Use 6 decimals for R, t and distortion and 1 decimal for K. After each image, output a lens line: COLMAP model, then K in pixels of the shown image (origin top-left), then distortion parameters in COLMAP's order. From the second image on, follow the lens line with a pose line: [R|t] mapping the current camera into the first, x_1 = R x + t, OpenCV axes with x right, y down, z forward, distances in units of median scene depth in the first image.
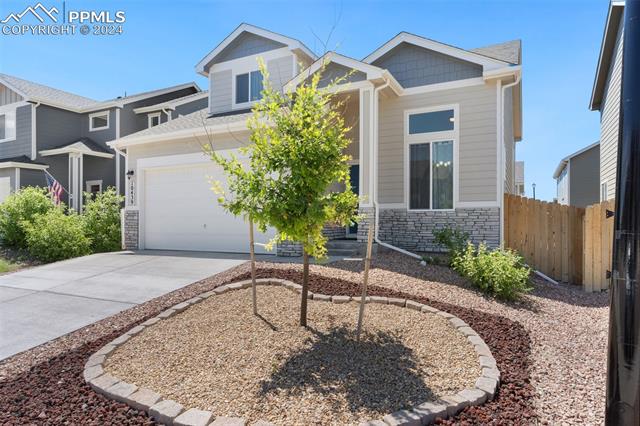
lens RADIAL K [[401.9, 0, 320.1], [0, 401.9, 227.2], [0, 0, 1]] dist [-0.005202, -0.000273]
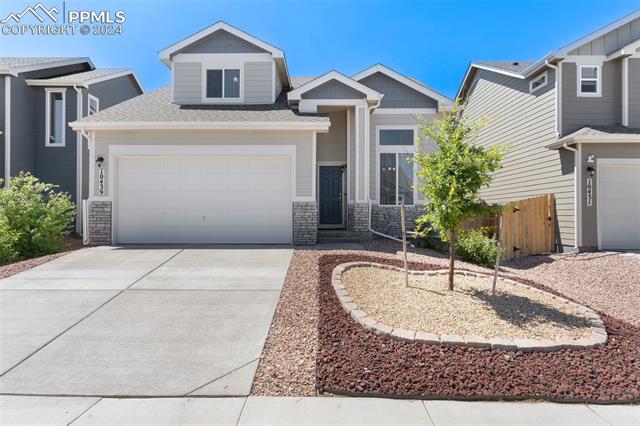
lens RADIAL K [[387.4, 0, 320.0], [0, 387.4, 213.6], [0, 0, 1]] dist [-0.003247, -0.001548]
pose [[0.892499, 0.003085, 0.451039, -0.424788], [0.003215, 0.999908, -0.013202, -0.001441], [-0.451038, 0.013233, 0.892407, 0.004840]]
